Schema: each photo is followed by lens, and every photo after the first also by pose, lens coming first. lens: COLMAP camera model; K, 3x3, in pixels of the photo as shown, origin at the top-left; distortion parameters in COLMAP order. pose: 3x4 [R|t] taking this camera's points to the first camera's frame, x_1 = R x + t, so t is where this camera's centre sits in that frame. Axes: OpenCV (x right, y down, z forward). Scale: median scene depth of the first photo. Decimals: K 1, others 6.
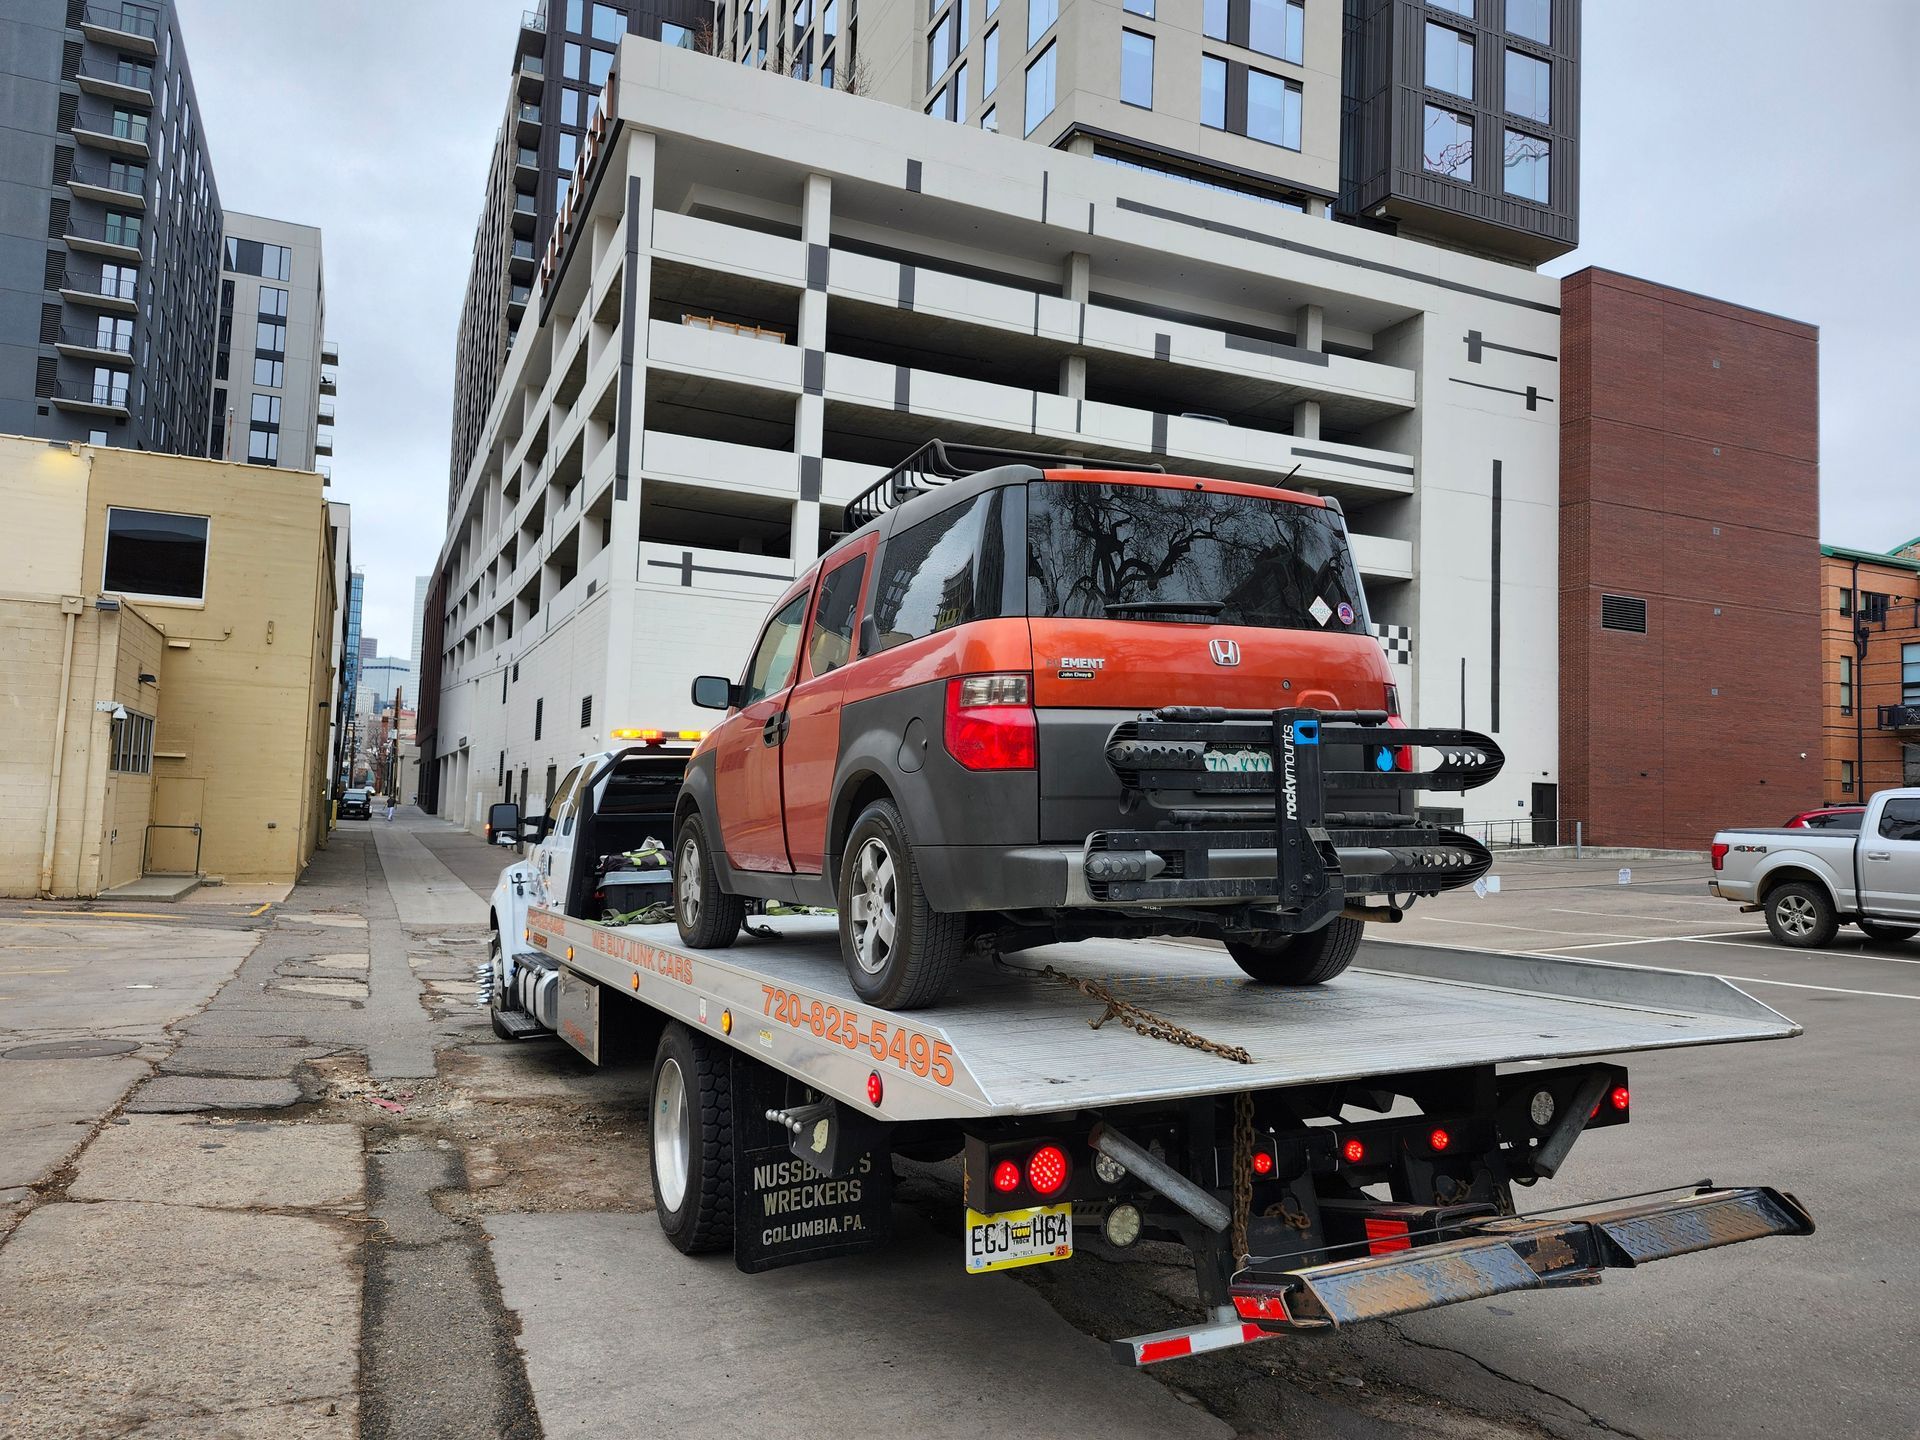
lens RADIAL K [[1259.0, 0, 967.9], [0, 1259.0, 722.8], [0, 0, 1]] dist [0.018868, -0.003020]
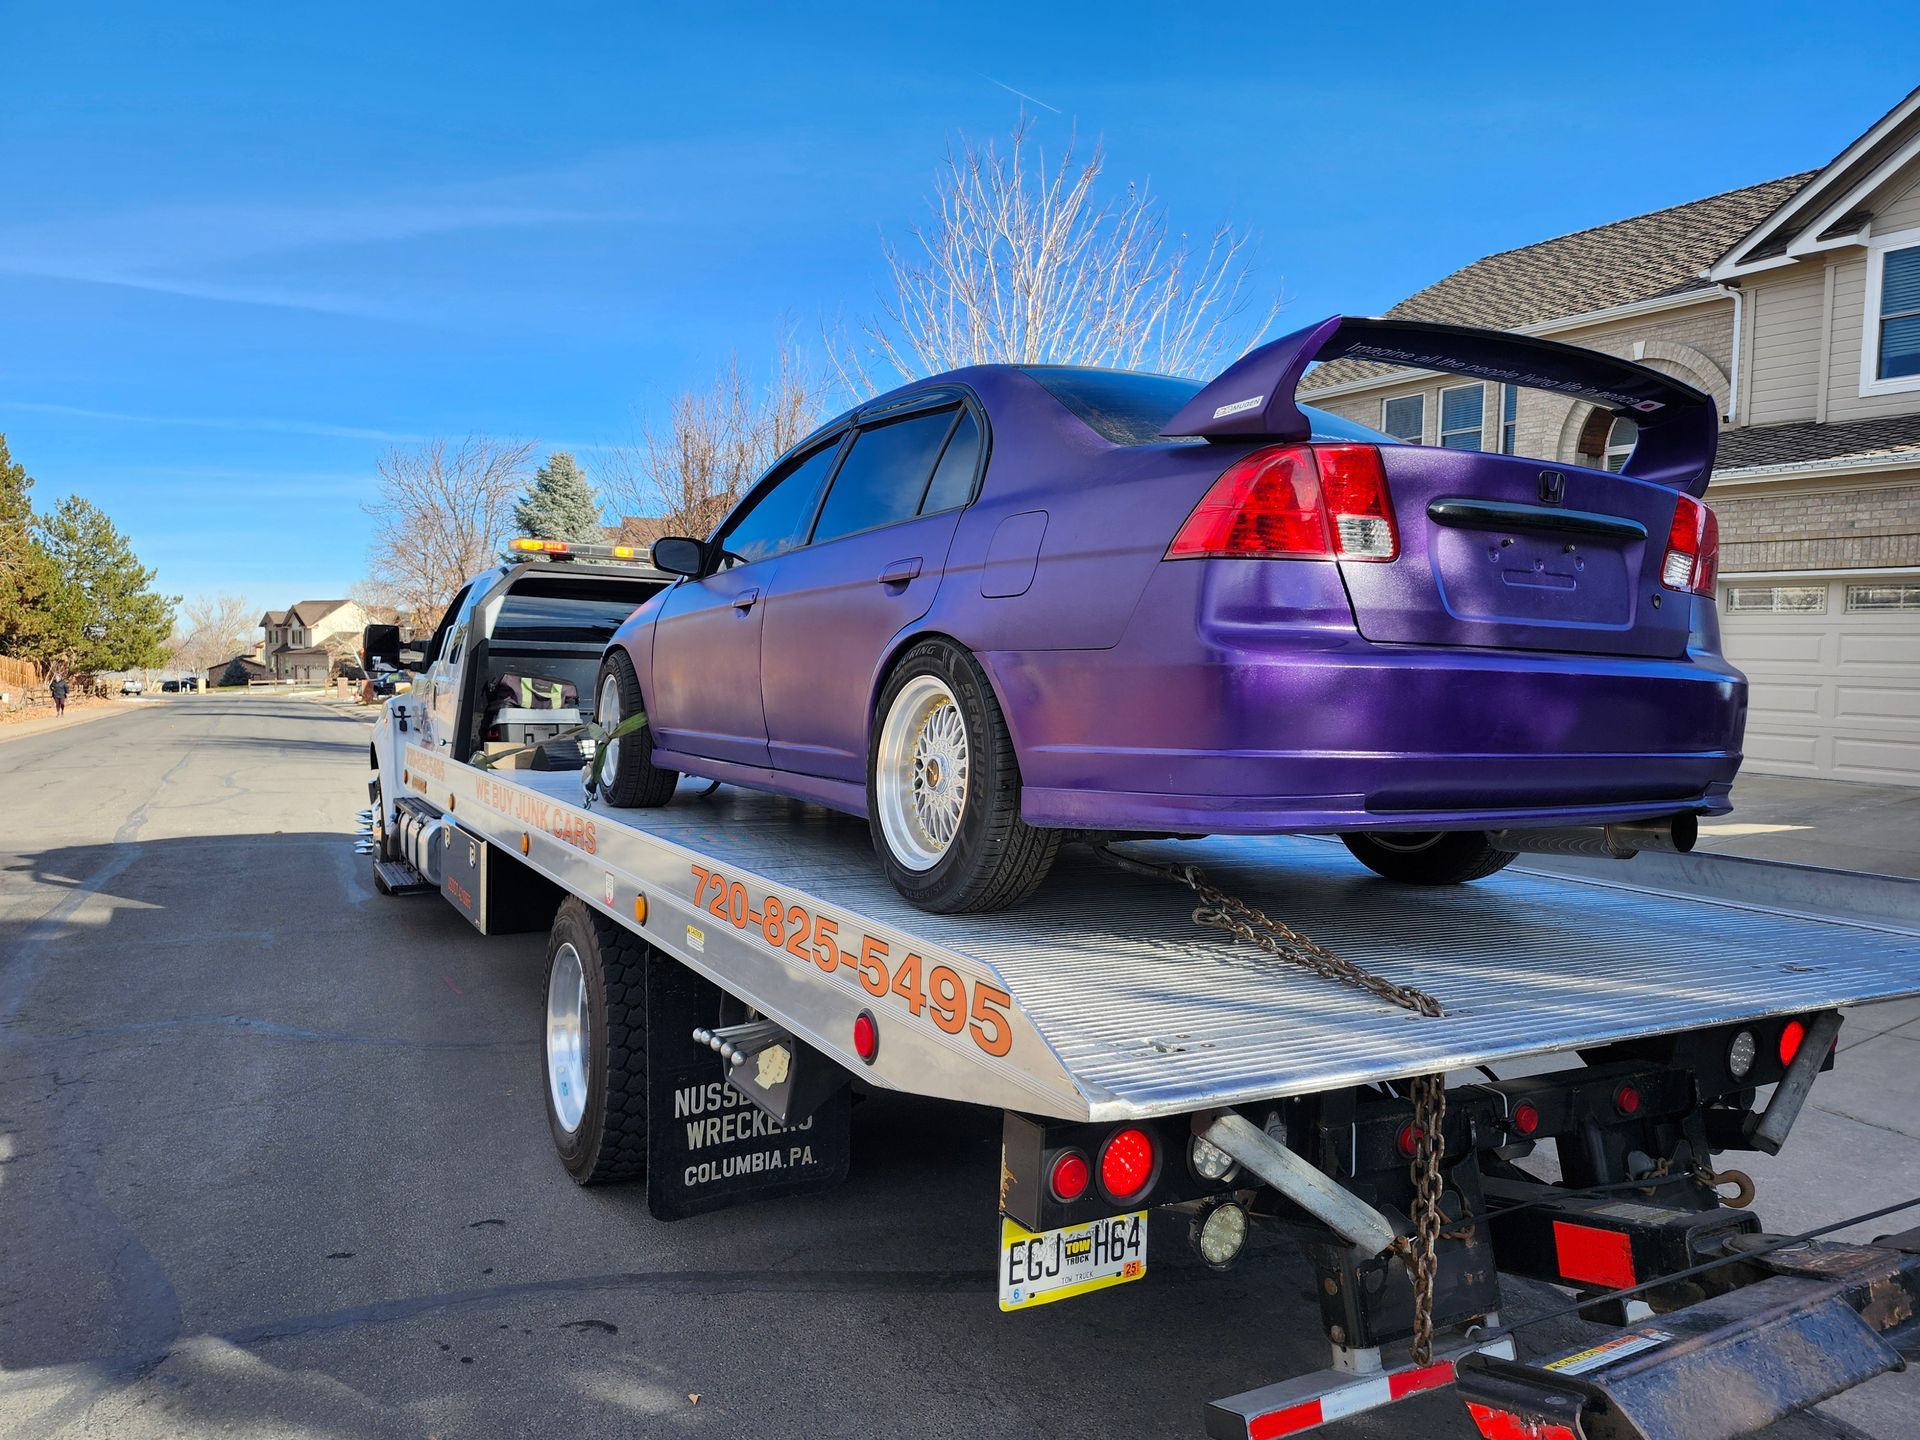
lens RADIAL K [[1259.0, 0, 967.9], [0, 1259.0, 727.5], [0, 0, 1]] dist [0.018868, -0.003020]
pose [[0.997488, 0.032023, 0.063186, -0.066677], [-0.039356, 0.992180, 0.118448, 0.049029], [-0.058899, -0.120637, 0.990948, 0.359511]]
